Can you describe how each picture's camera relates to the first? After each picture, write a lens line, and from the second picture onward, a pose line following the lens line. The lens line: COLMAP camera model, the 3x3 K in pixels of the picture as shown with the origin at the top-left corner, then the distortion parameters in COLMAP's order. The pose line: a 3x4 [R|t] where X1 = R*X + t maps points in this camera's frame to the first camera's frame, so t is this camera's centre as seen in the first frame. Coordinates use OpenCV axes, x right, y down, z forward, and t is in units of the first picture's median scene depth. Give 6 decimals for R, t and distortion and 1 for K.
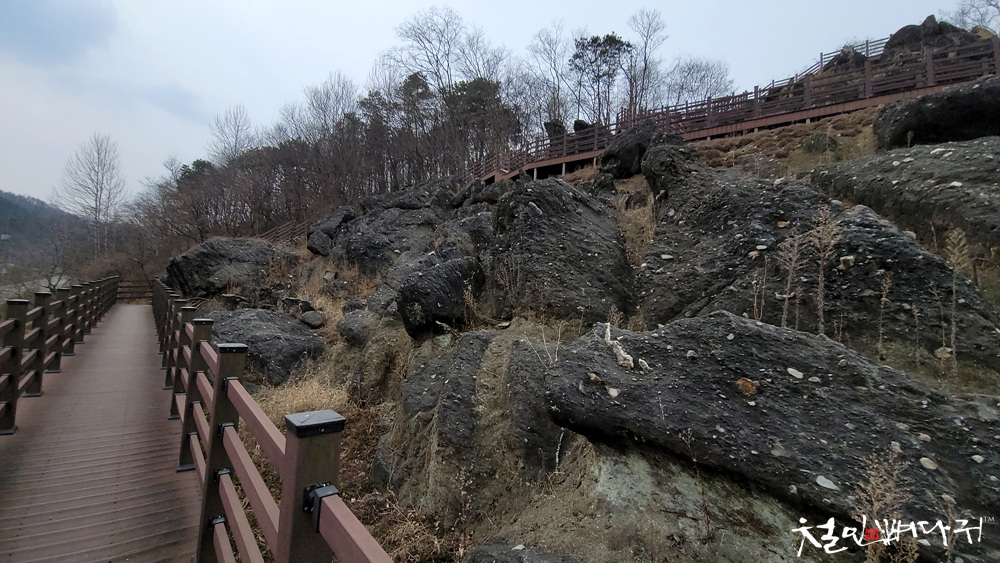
lens RADIAL K [[405.9, 0, 499.3], [0, 405.9, 278.1], [0, 0, 1]] dist [0.001813, -0.006332]
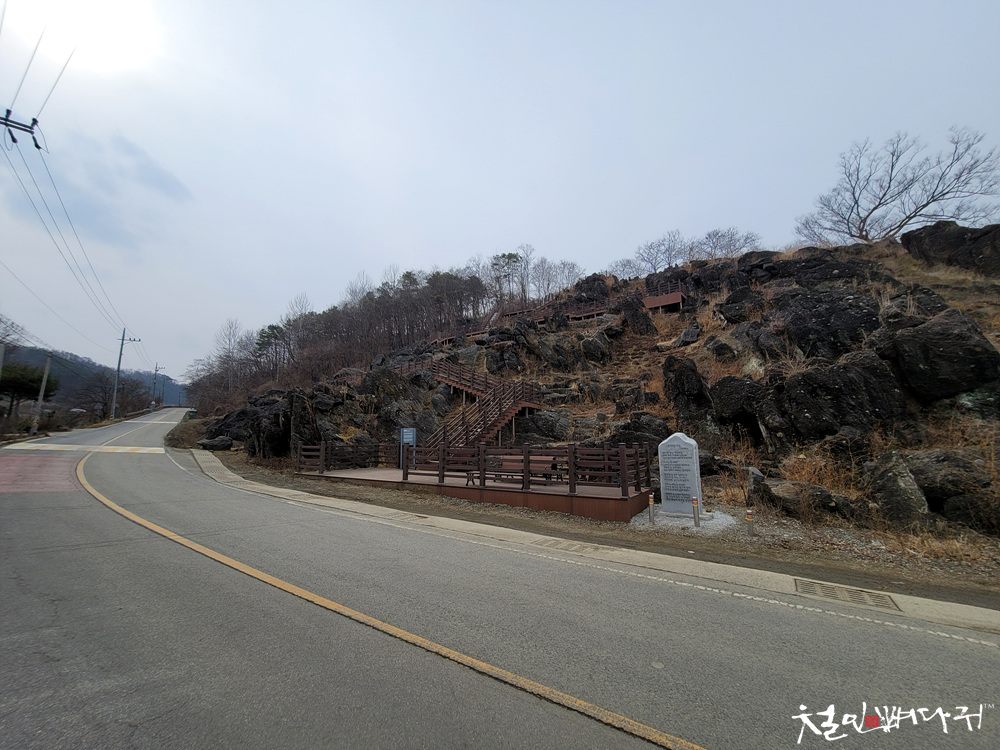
lens RADIAL K [[408.6, 0, 499.7], [0, 408.6, 374.7], [0, 0, 1]] dist [-0.010155, 0.001919]
pose [[0.998398, -0.055659, -0.010180, 0.472012], [0.054726, 0.995595, -0.076128, 0.225133], [0.014373, 0.075449, 0.997046, -1.883660]]
